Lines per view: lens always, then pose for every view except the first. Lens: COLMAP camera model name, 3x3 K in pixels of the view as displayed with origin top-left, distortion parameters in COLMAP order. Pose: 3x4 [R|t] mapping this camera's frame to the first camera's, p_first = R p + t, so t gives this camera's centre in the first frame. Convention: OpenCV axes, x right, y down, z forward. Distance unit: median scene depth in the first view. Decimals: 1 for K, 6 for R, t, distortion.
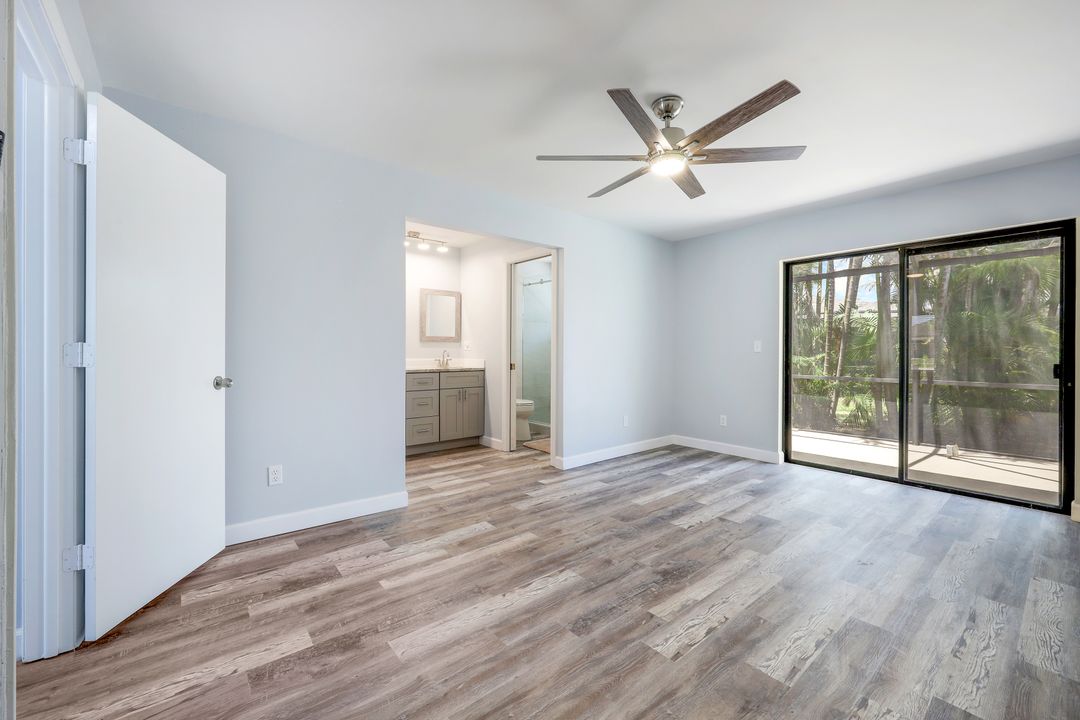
lens RADIAL K [[464.4, 0, 542.8], [0, 464.4, 356.9], [0, 0, 1]] dist [-0.000508, -0.000180]
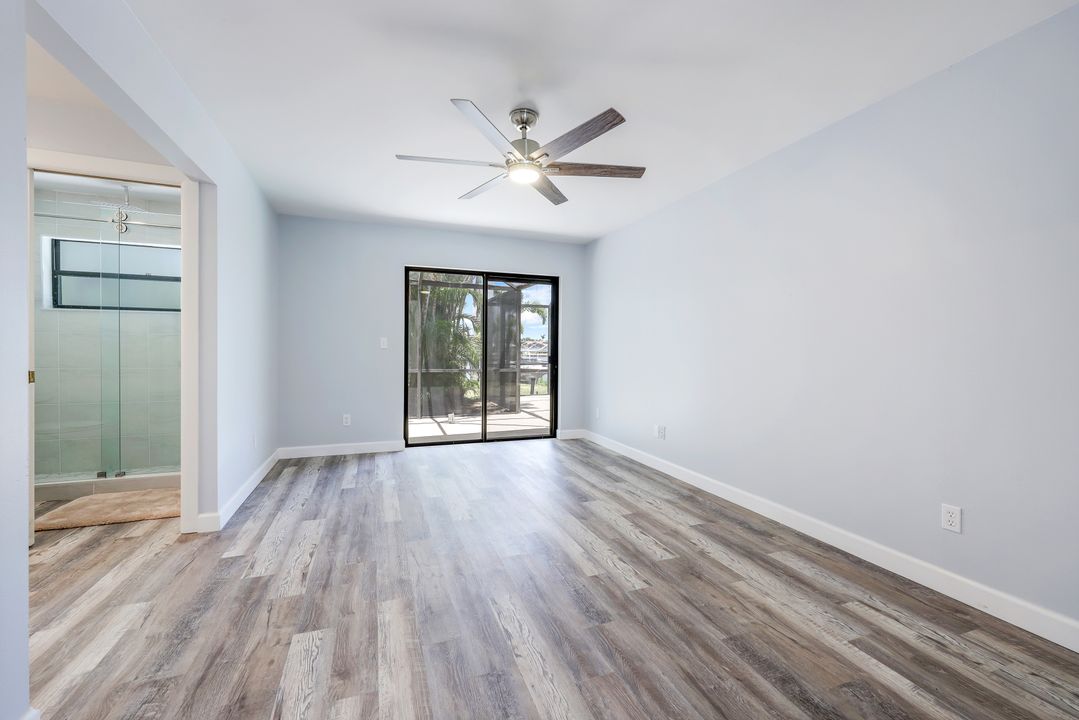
lens RADIAL K [[451.5, 0, 539.5], [0, 451.5, 360.0], [0, 0, 1]] dist [-0.000744, -0.000032]
pose [[0.282880, -0.022950, 0.958881, -0.584468], [0.004930, 0.999735, 0.022473, -0.007438], [-0.959143, -0.001630, 0.282918, 0.543909]]
